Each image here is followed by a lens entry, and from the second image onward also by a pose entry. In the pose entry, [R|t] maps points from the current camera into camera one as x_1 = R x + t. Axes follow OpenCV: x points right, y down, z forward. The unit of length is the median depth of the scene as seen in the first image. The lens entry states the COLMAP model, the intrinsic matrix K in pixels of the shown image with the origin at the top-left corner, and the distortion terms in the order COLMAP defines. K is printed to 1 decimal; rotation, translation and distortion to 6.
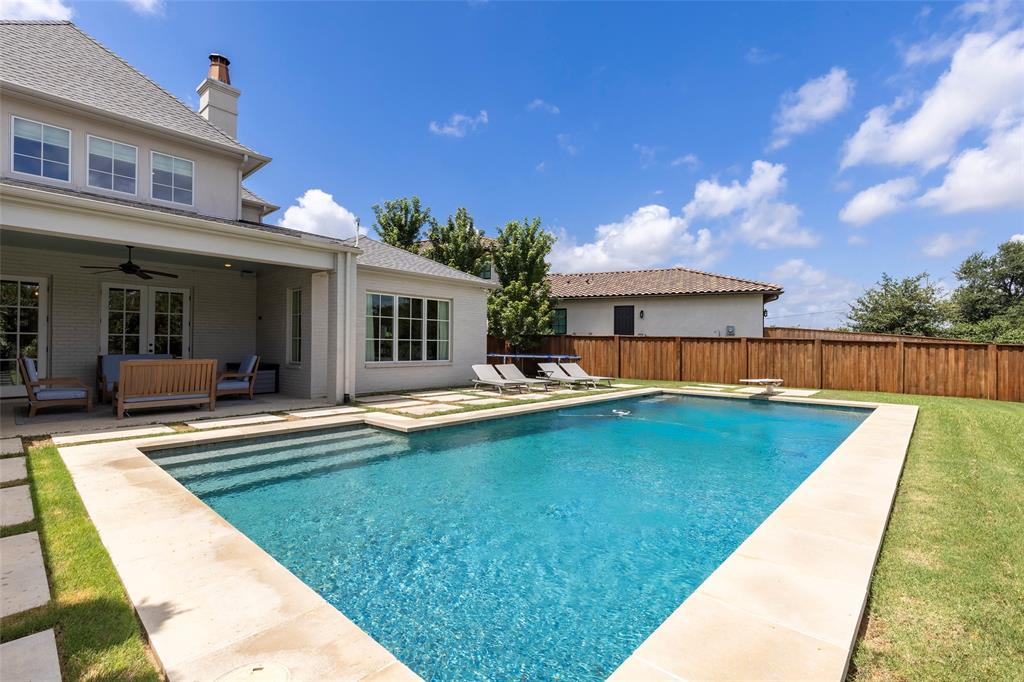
lens RADIAL K [[462.6, 0, 511.9], [0, 462.6, 344.2], [0, 0, 1]] dist [0.000639, 0.000045]
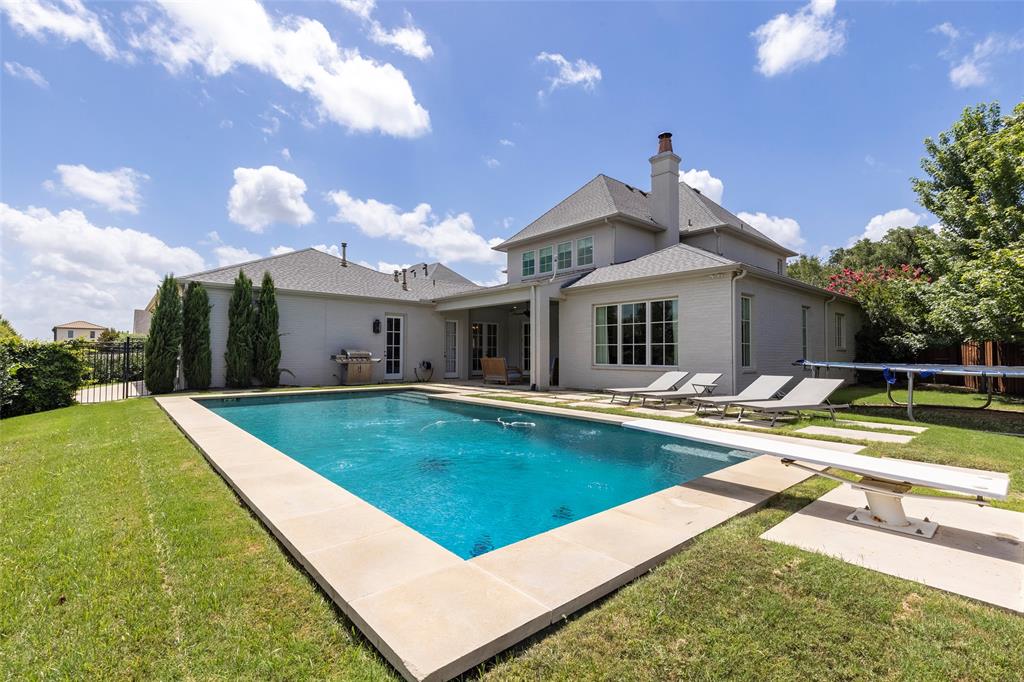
lens RADIAL K [[462.6, 0, 512.2], [0, 462.6, 344.7], [0, 0, 1]] dist [0.000639, 0.000045]
pose [[-0.117535, -0.023851, -0.992782, 0.840033], [0.008132, 0.999655, -0.024979, 0.014783], [0.993035, -0.011009, -0.117301, 0.846897]]
